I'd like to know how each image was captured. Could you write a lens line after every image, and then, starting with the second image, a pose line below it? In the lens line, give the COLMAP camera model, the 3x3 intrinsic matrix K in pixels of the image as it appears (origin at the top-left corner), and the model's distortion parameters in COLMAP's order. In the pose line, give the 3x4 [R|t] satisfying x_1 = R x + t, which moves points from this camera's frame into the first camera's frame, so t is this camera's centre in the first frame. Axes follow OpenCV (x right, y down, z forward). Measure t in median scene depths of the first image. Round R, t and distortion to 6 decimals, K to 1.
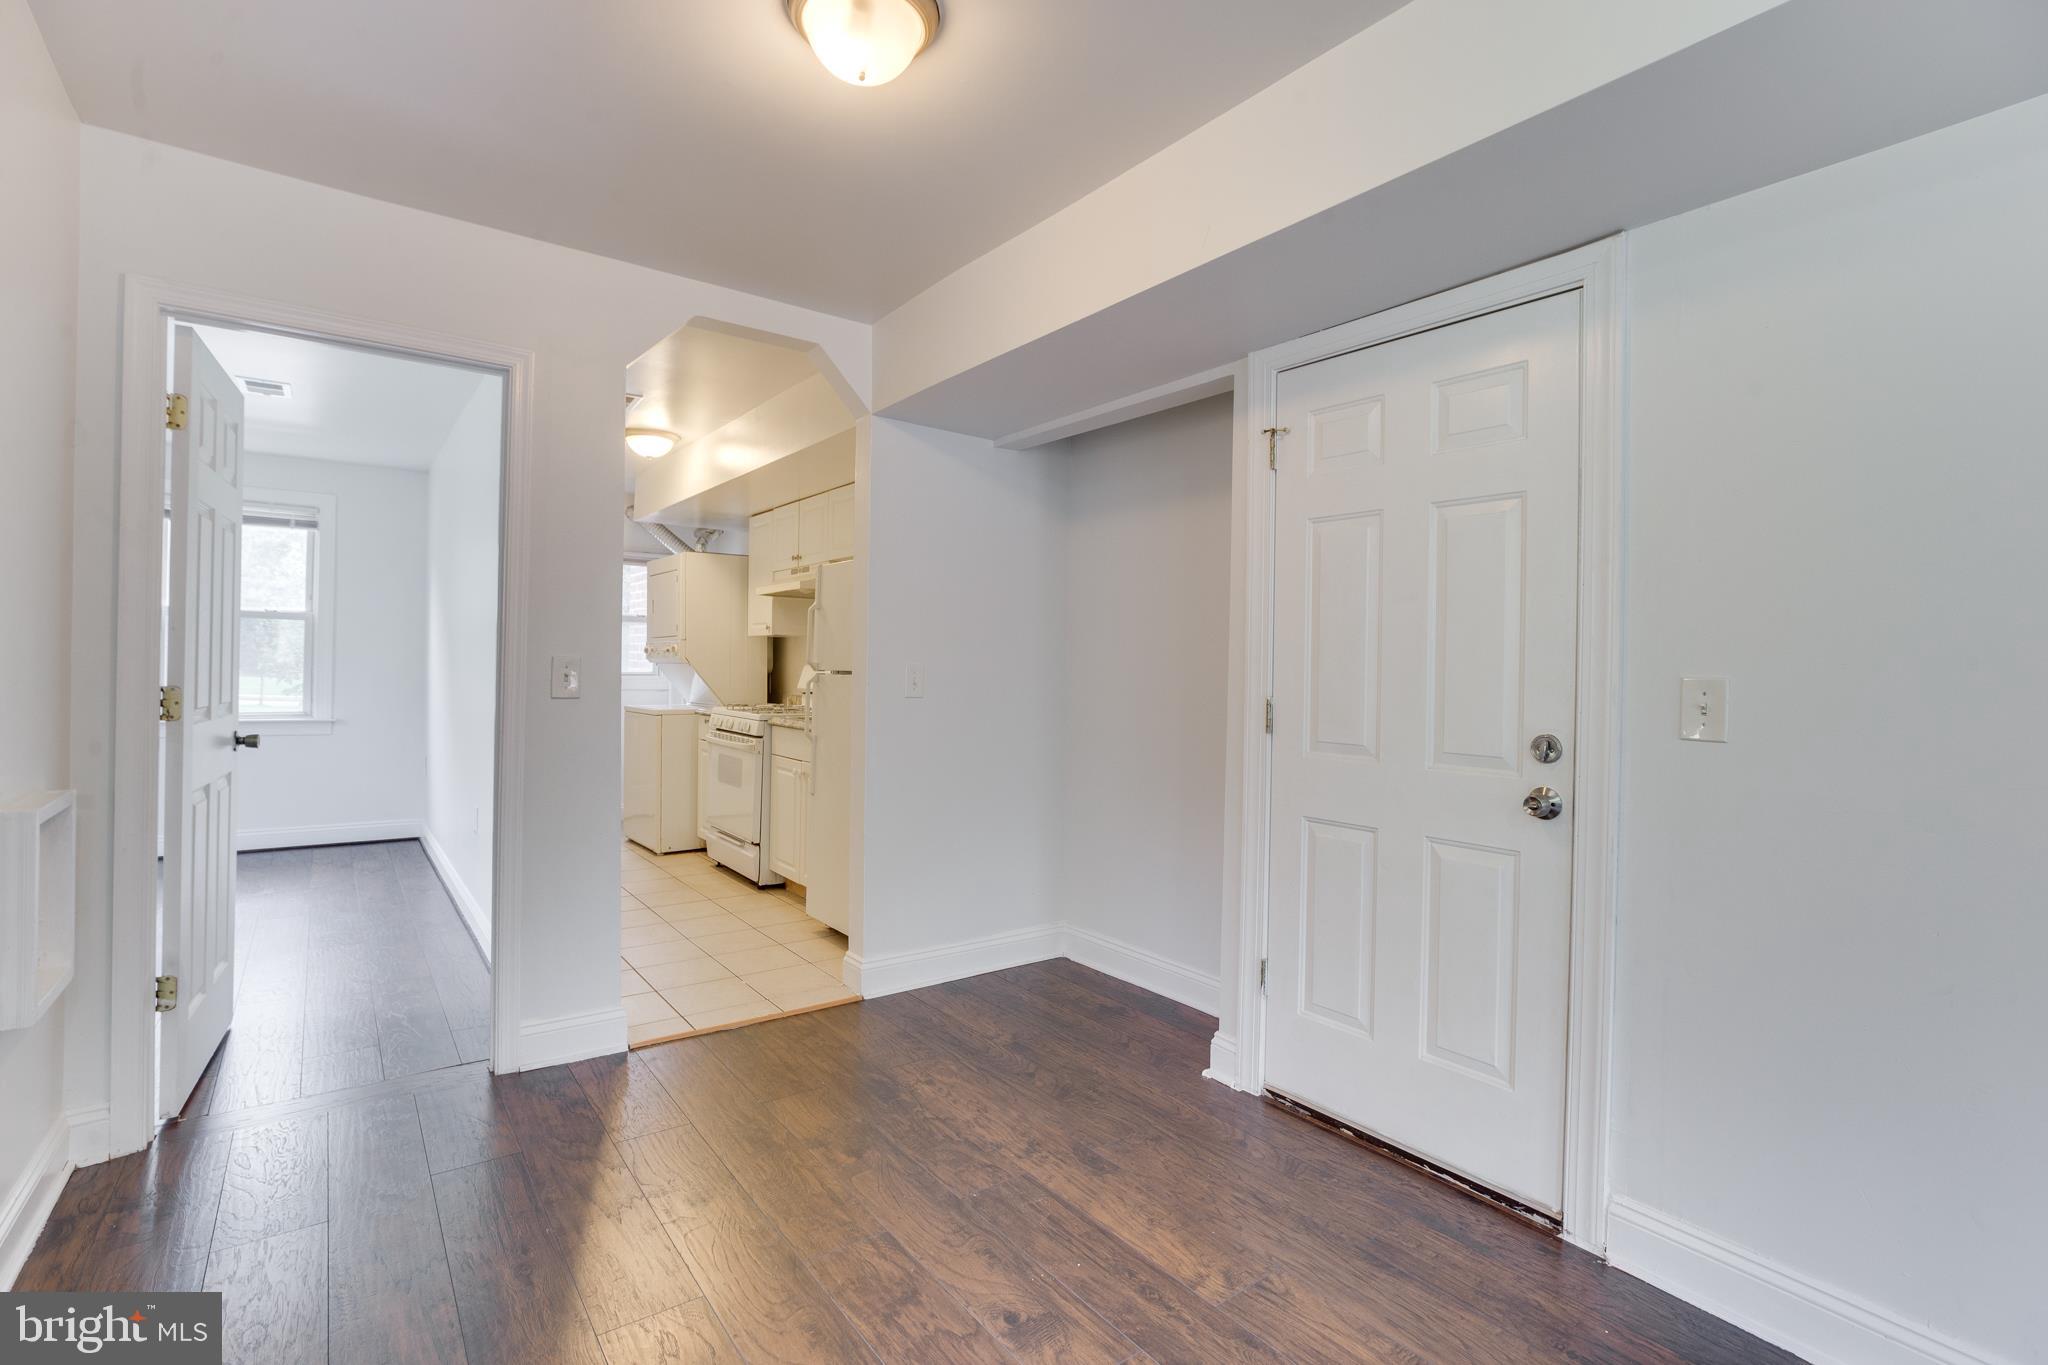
lens RADIAL K [[942.9, 0, 1009.1], [0, 942.9, 674.2], [0, 0, 1]] dist [-0.030679, 0.009348]
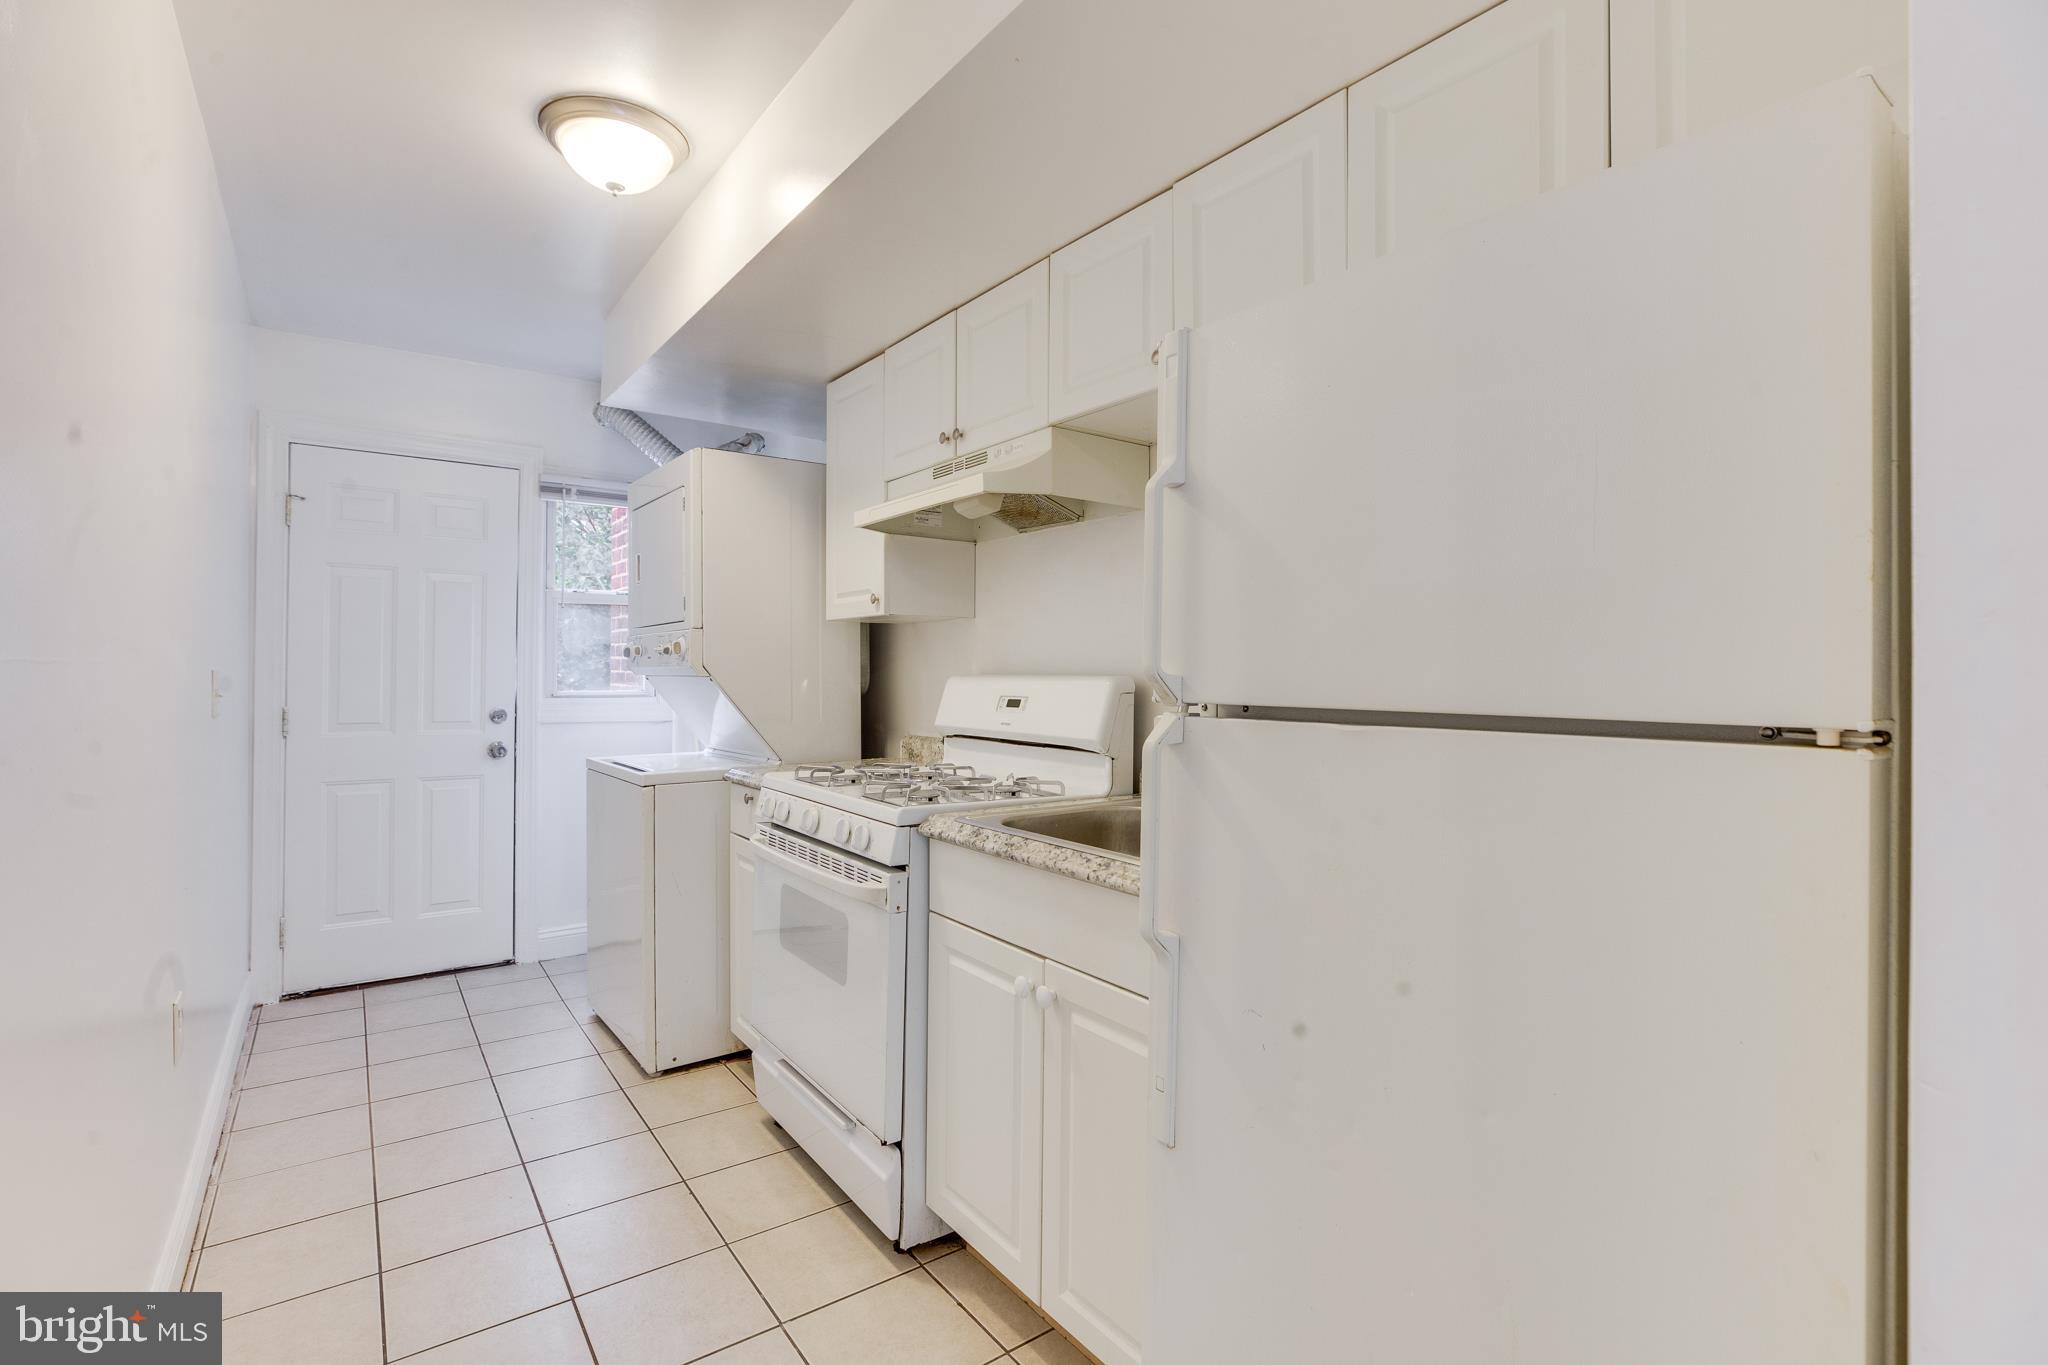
lens RADIAL K [[942.9, 0, 1005.6], [0, 942.9, 671.8], [0, 0, 1]] dist [-0.030679, 0.009348]
pose [[0.999830, -0.012292, -0.013720, -0.187401], [0.012211, 0.999907, -0.006011, -0.009576], [0.013792, 0.005843, 0.999888, 0.534798]]
